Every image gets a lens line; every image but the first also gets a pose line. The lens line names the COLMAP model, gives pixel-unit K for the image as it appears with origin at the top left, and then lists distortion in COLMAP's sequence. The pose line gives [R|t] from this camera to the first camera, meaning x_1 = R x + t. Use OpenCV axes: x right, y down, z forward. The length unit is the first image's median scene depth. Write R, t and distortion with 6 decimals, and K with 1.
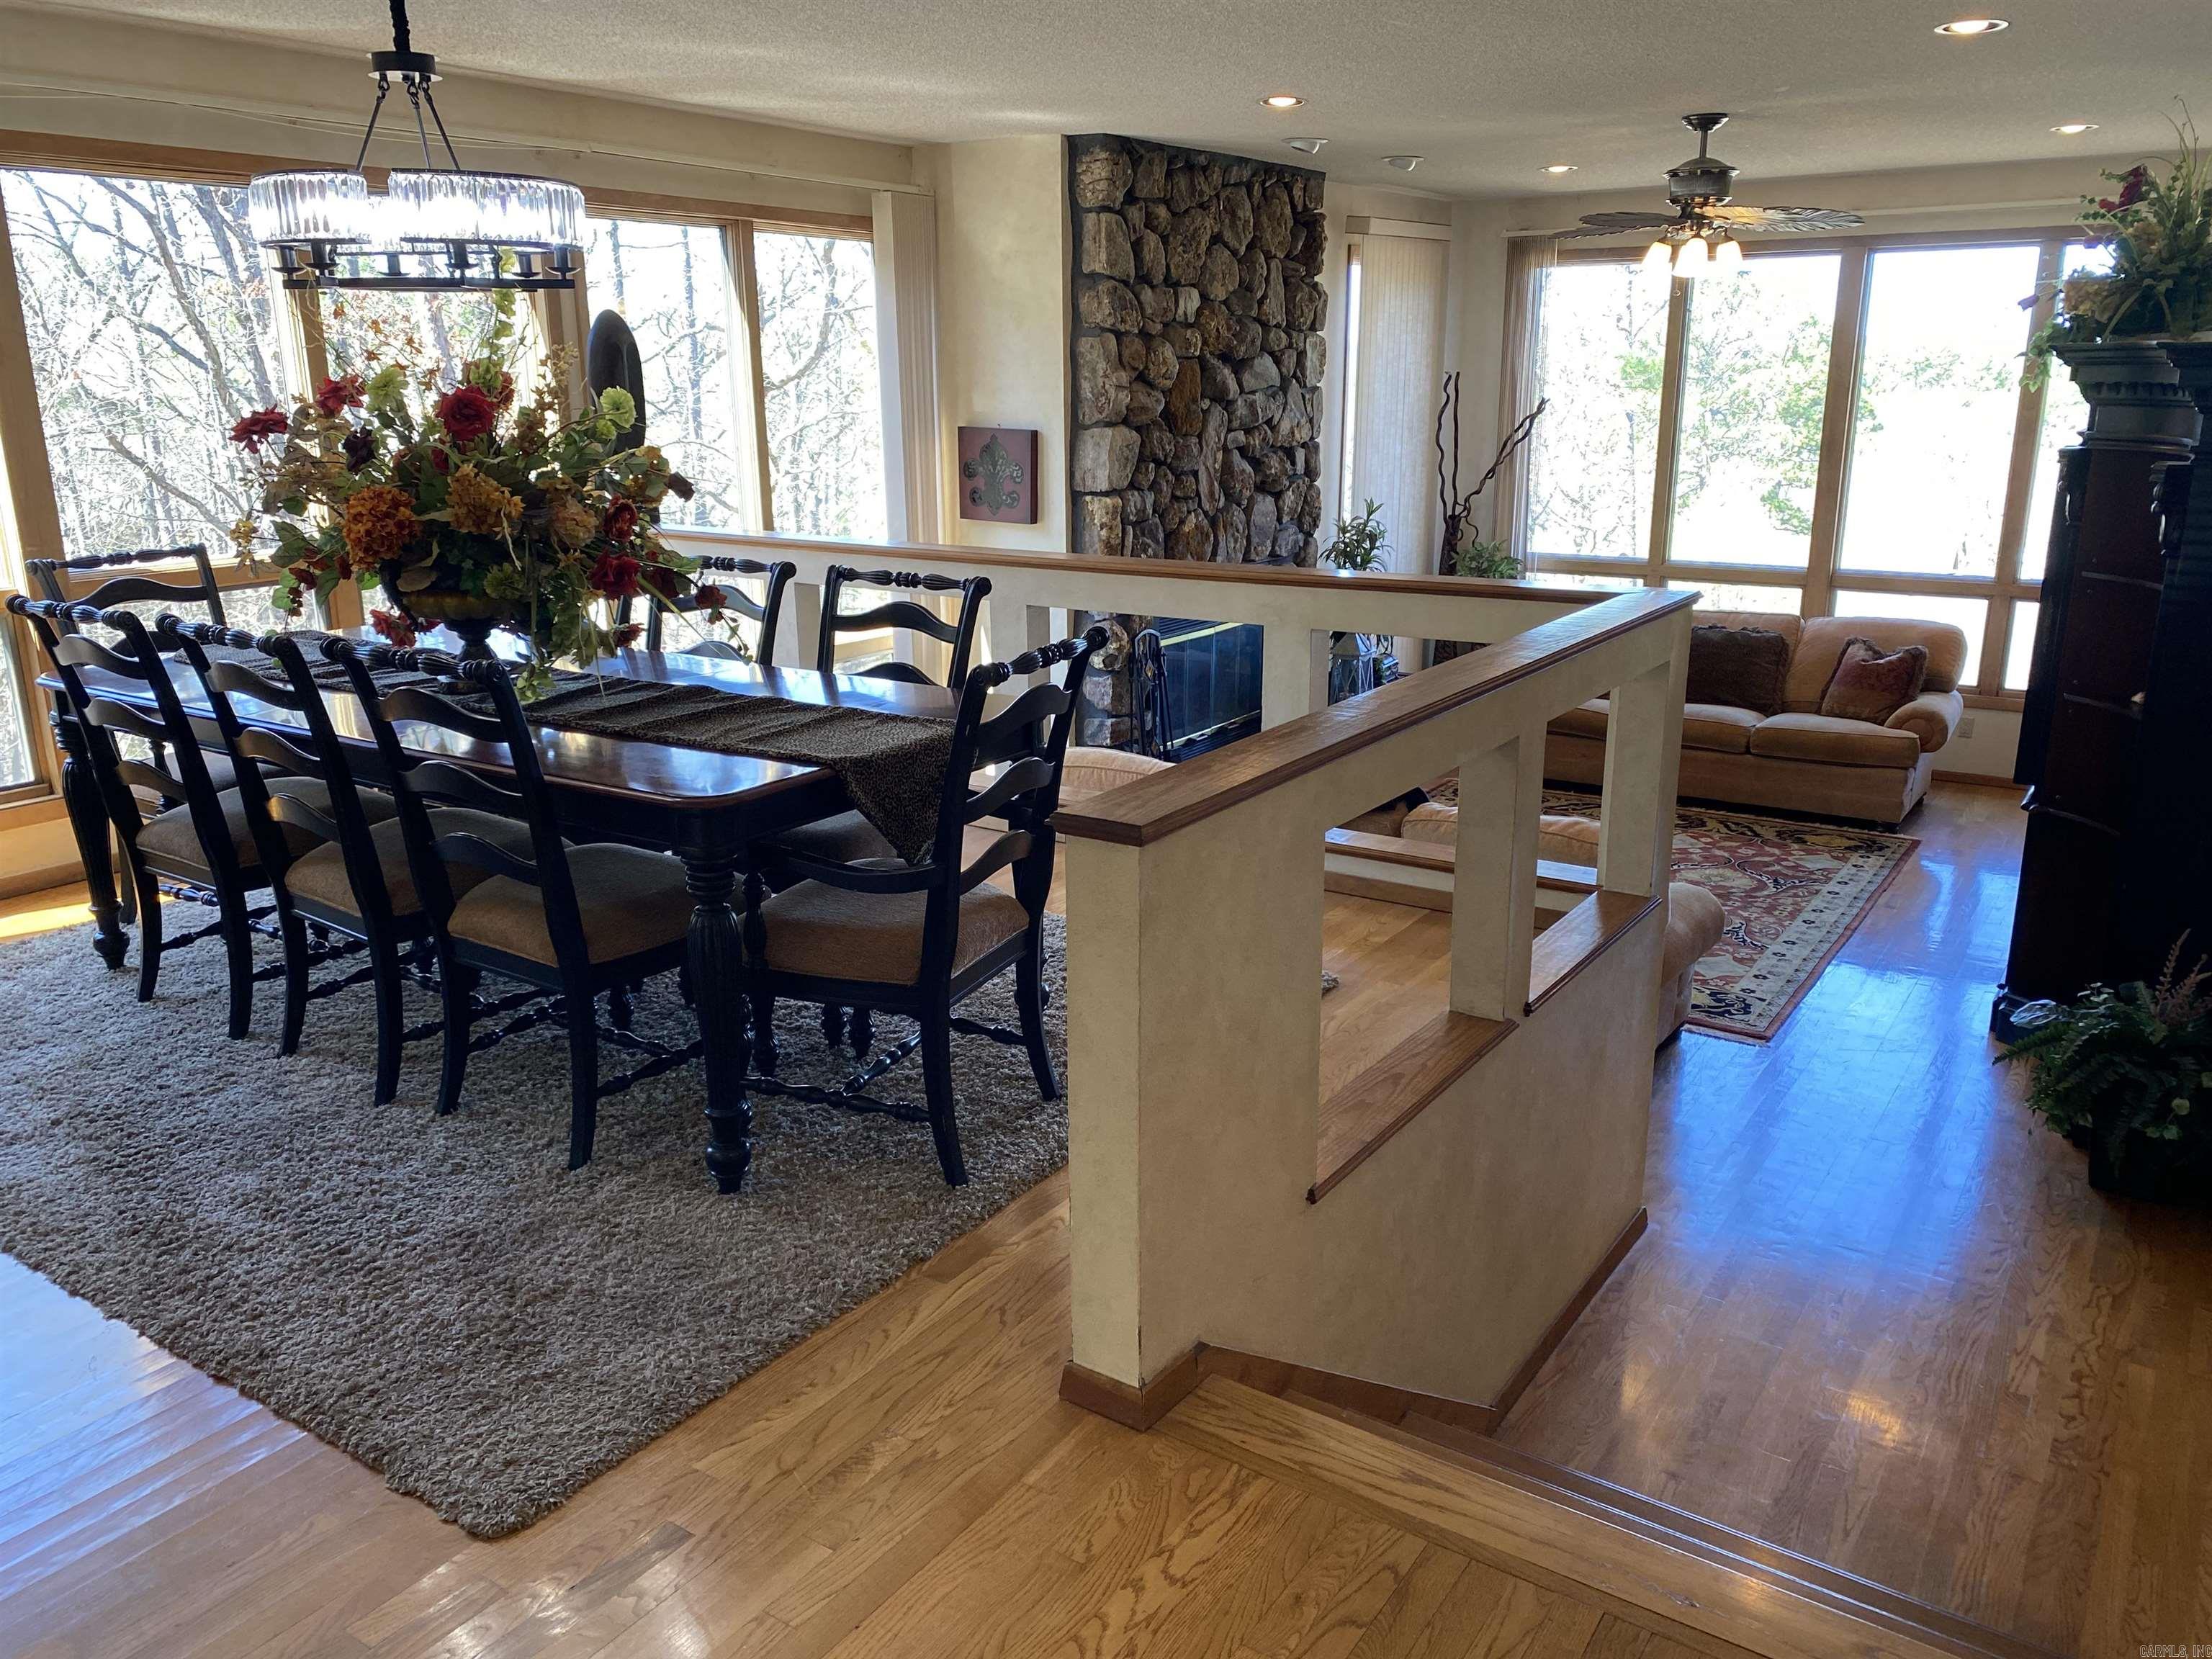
lens RADIAL K [[1684.5, 0, 1106.0], [0, 1684.5, 829.5], [0, 0, 1]] dist [0.109193, -0.217905]
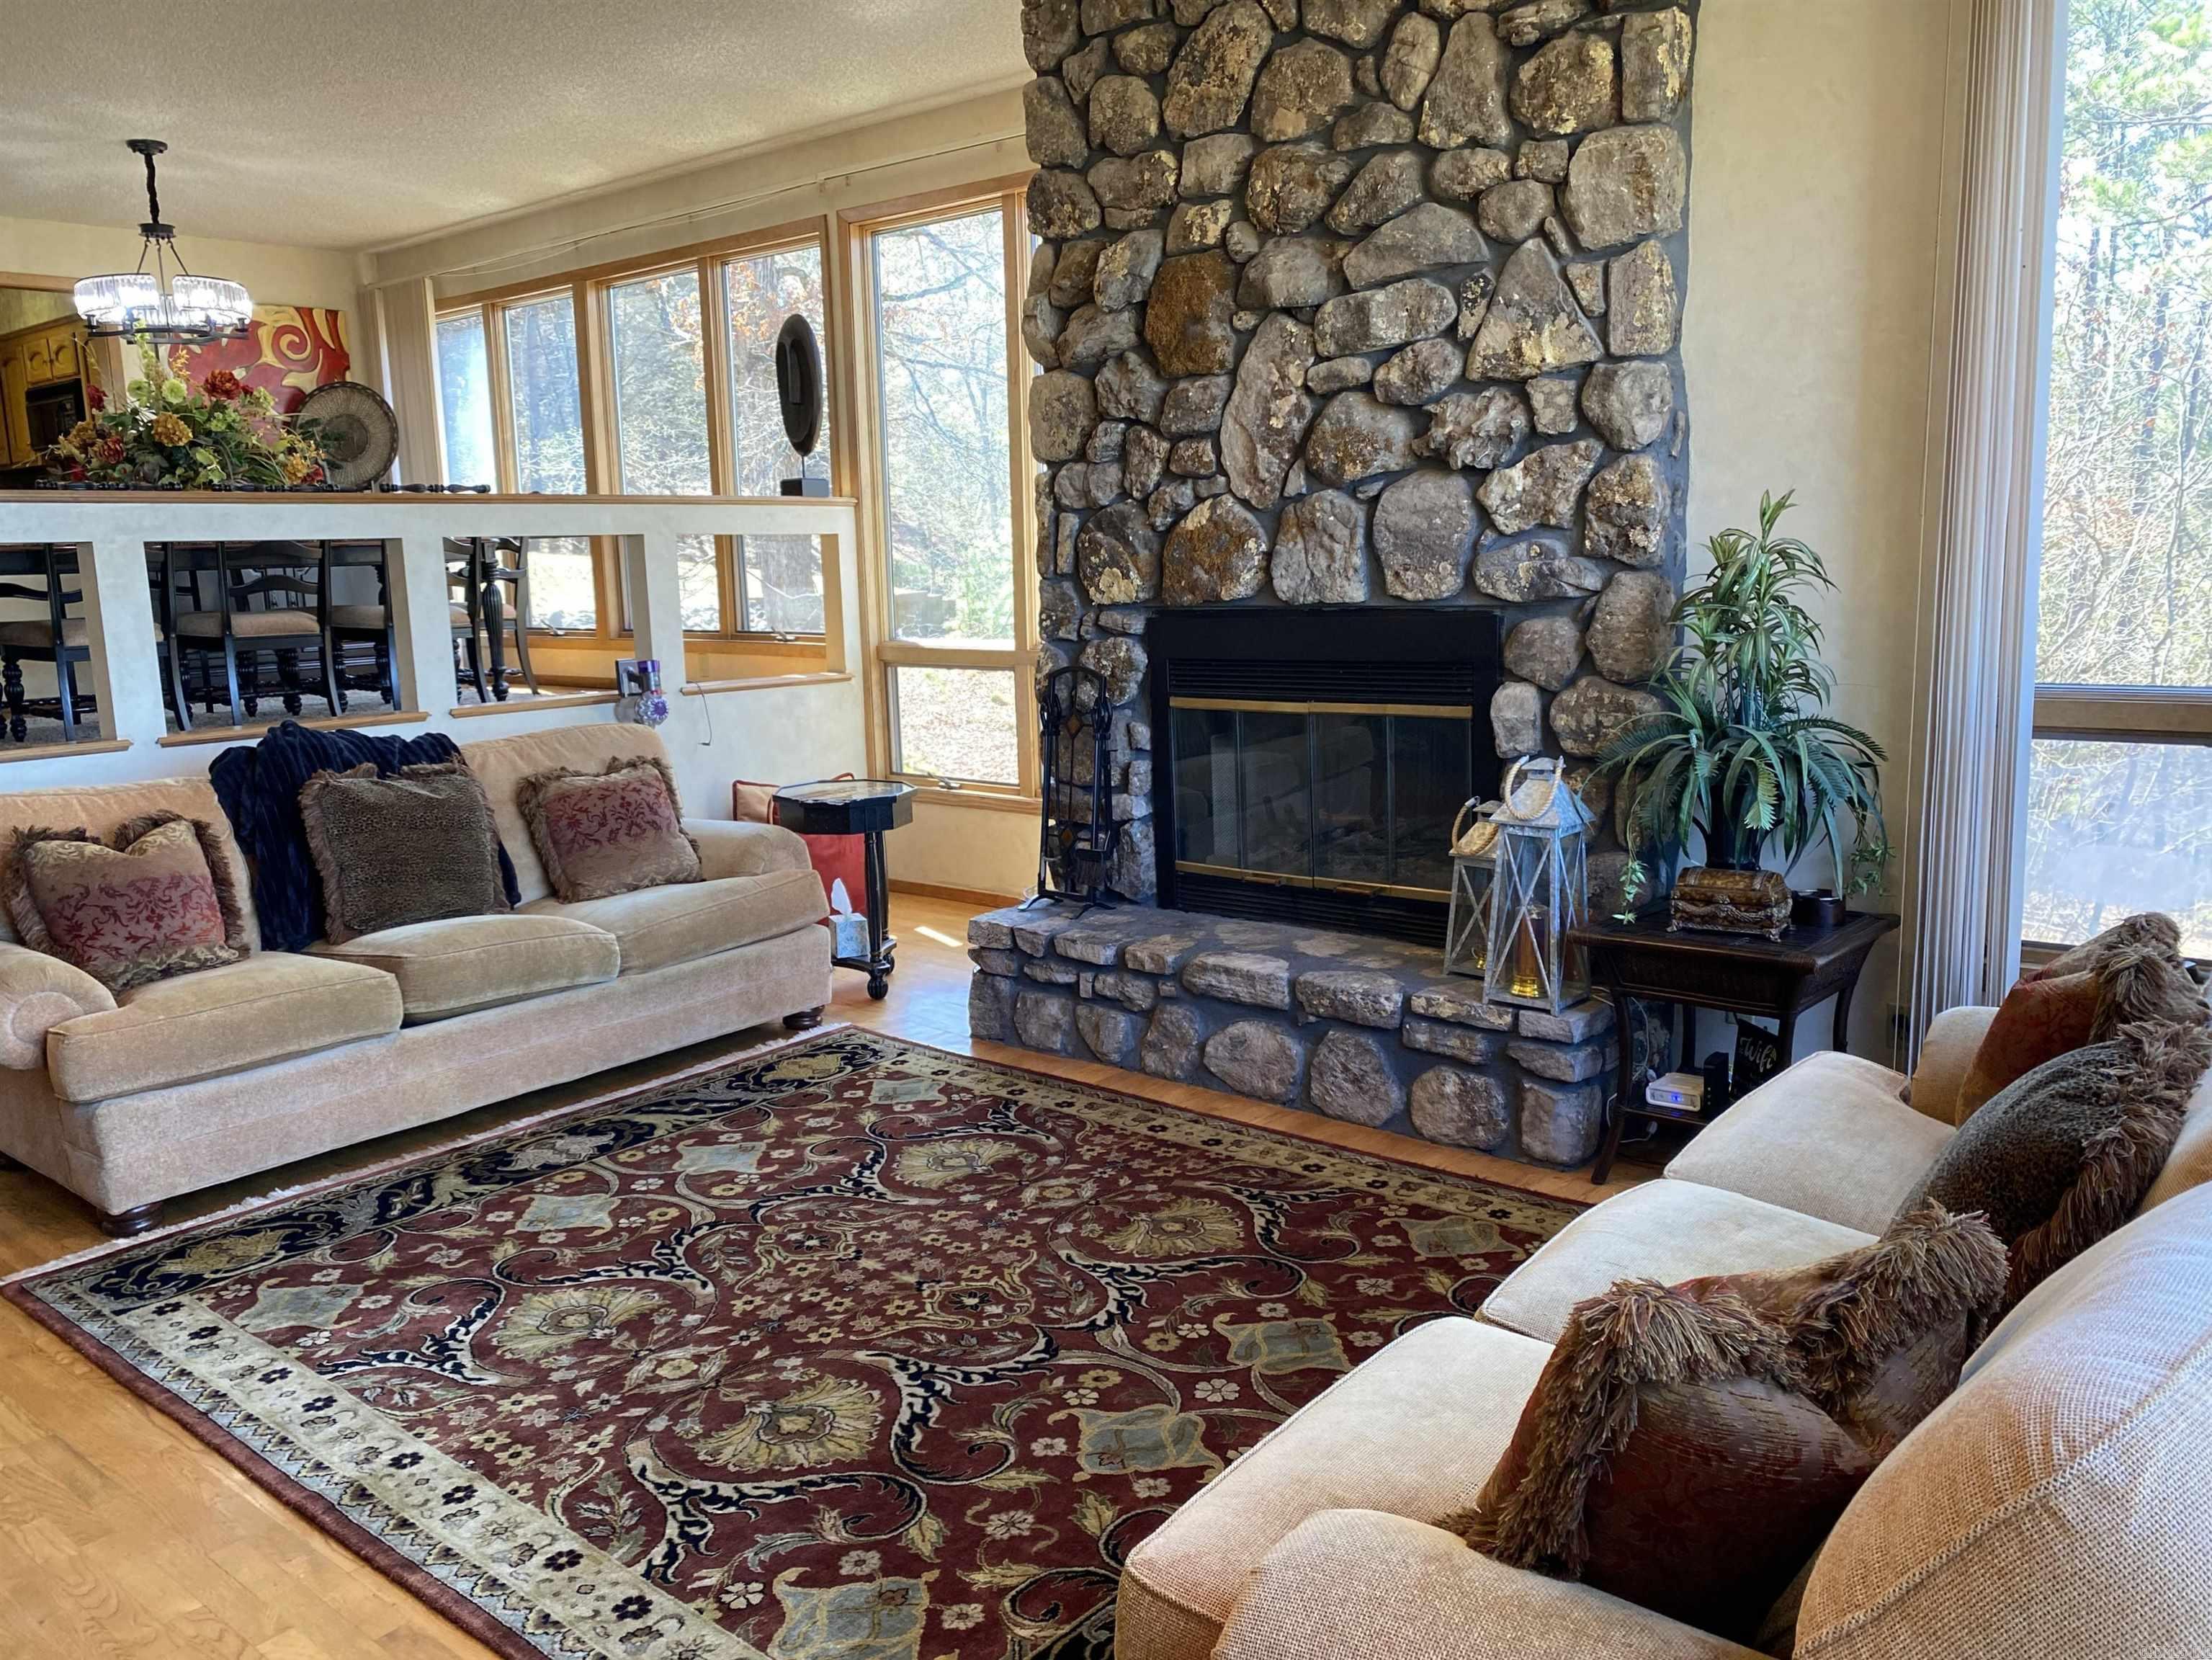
lens RADIAL K [[1713.3, 0, 1106.0], [0, 1713.3, 830.0], [0, 0, 1]] dist [0.002808, 0.002140]
pose [[-0.106114, 0.174561, -0.978912, 0.685123], [-0.238466, 0.951273, 0.195482, -0.184558], [0.965336, 0.254180, -0.059316, 1.027122]]
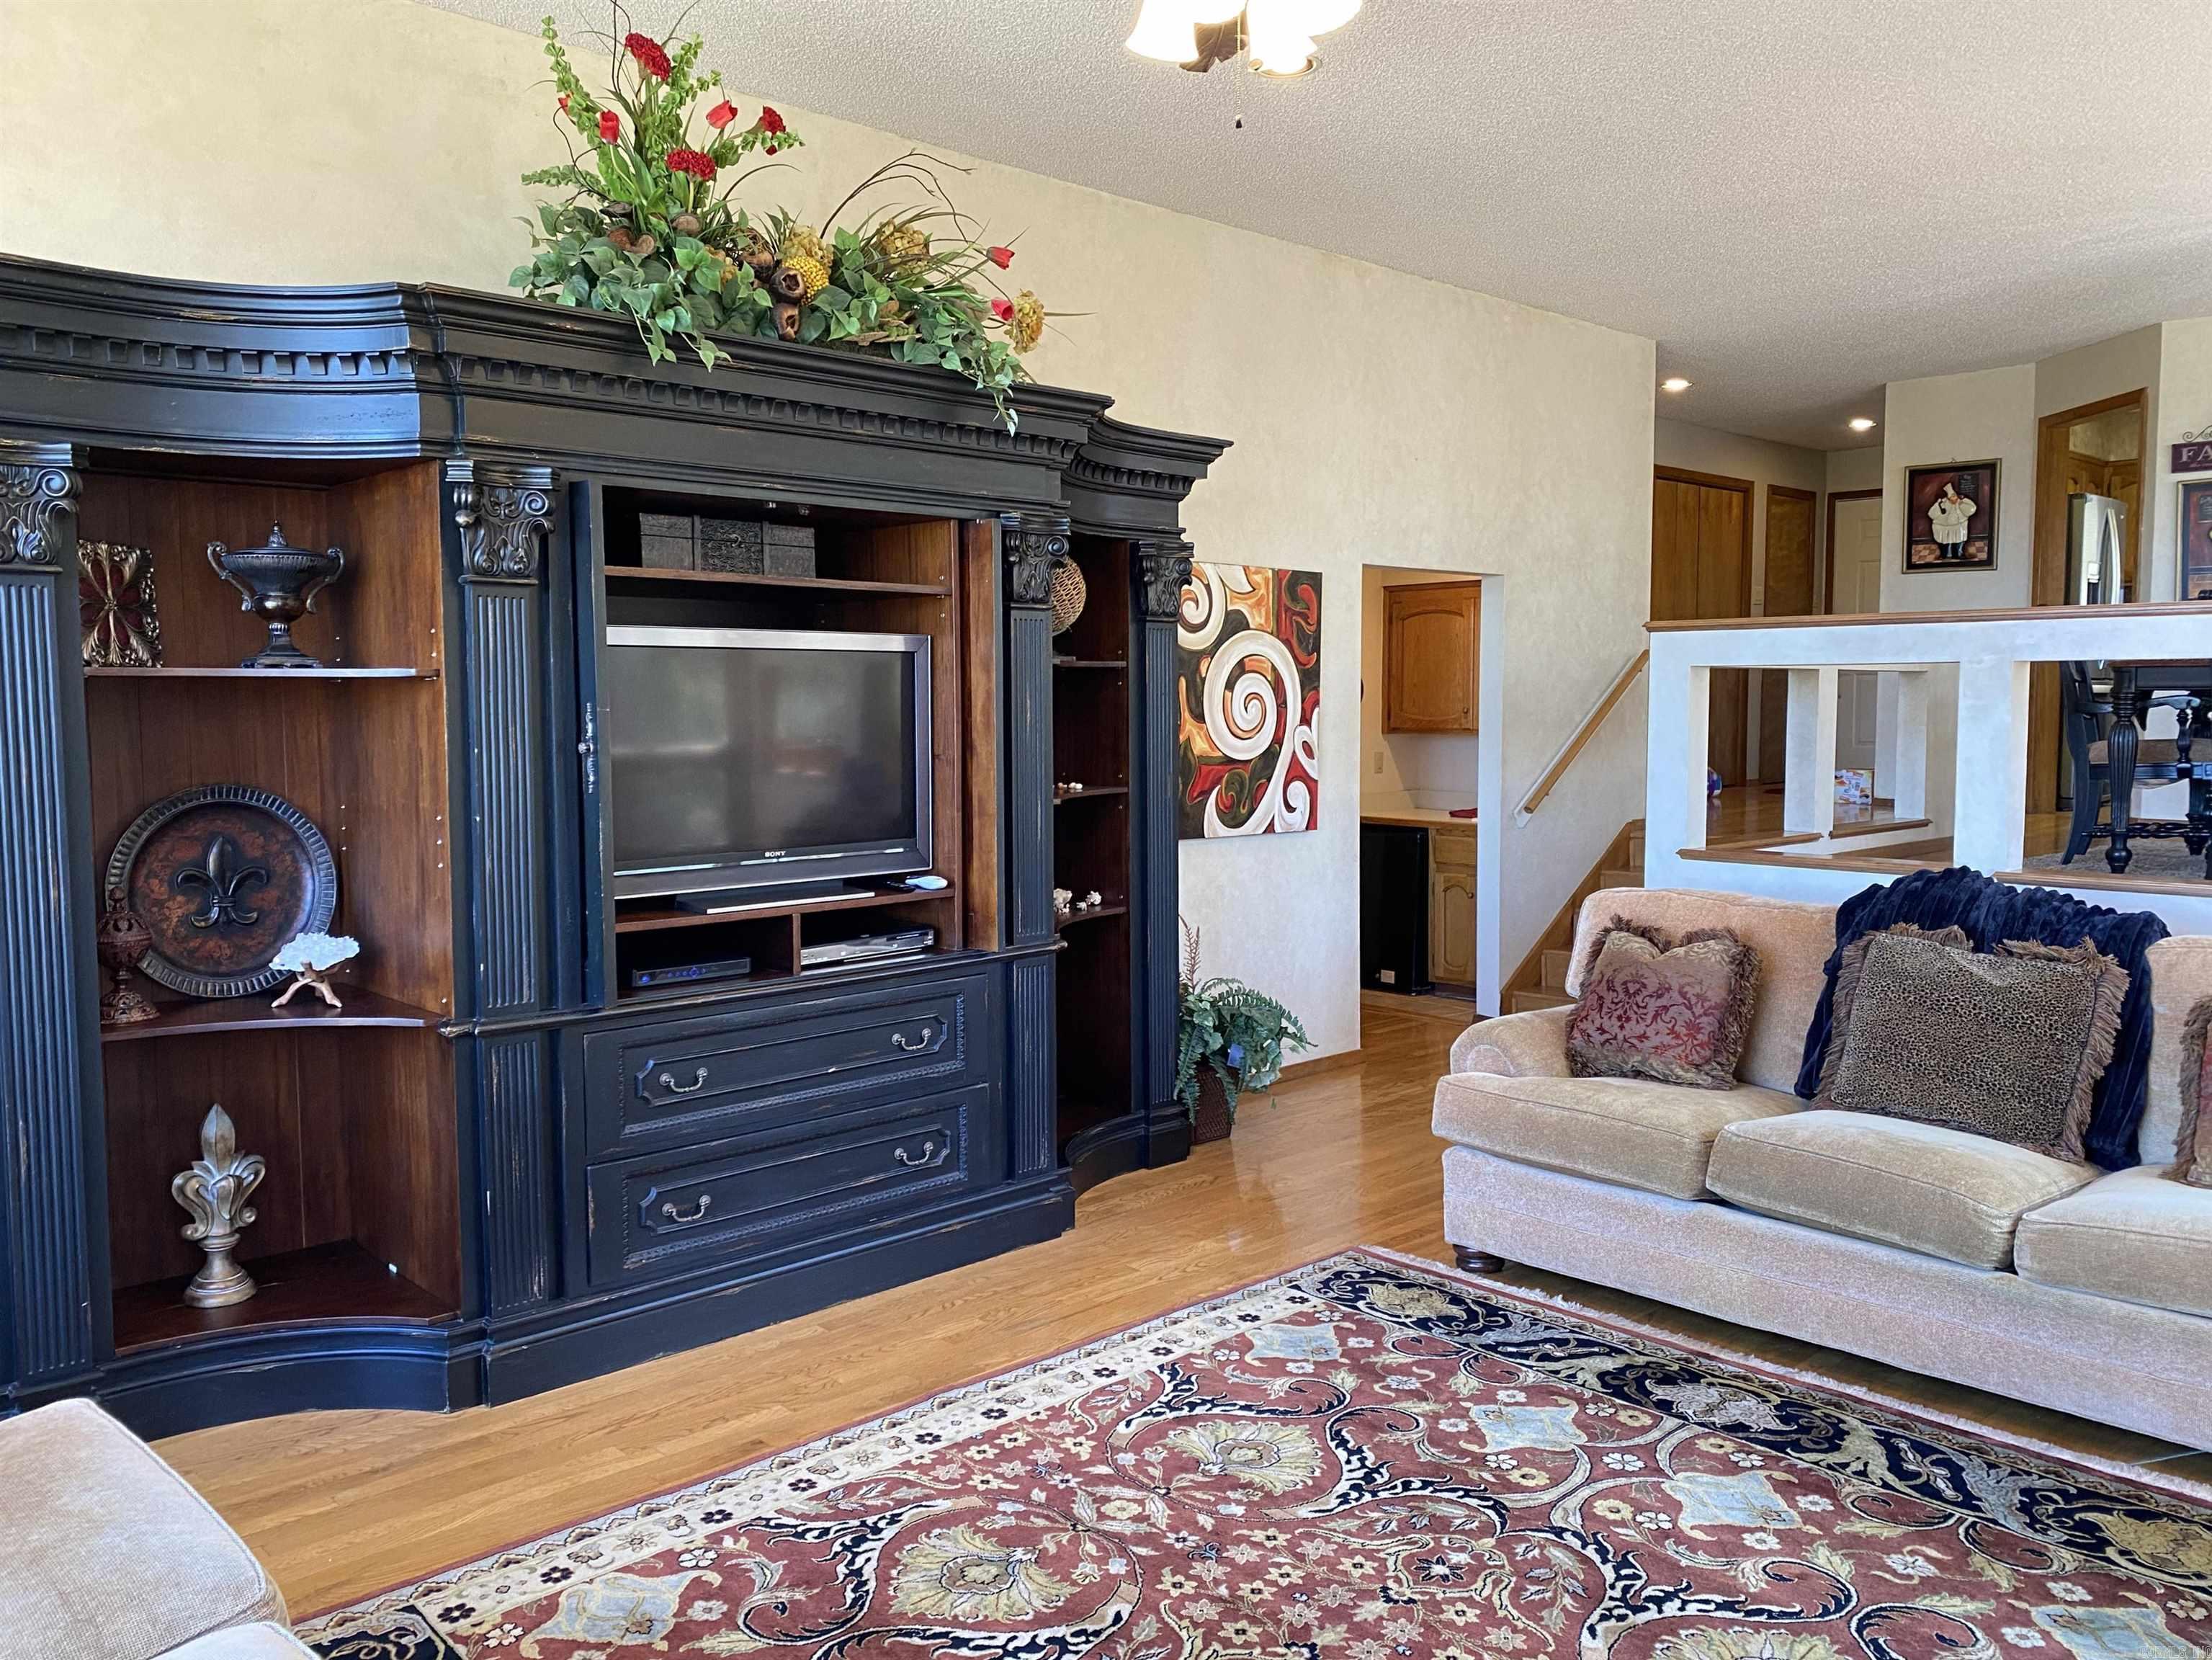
lens RADIAL K [[1713.3, 0, 1106.0], [0, 1713.3, 830.0], [0, 0, 1]] dist [0.002808, 0.002140]
pose [[-0.973562, -0.006485, 0.228332, 0.238574], [0.072978, 0.938379, 0.337815, -0.246396], [-0.216453, 0.345547, -0.913097, 1.249639]]
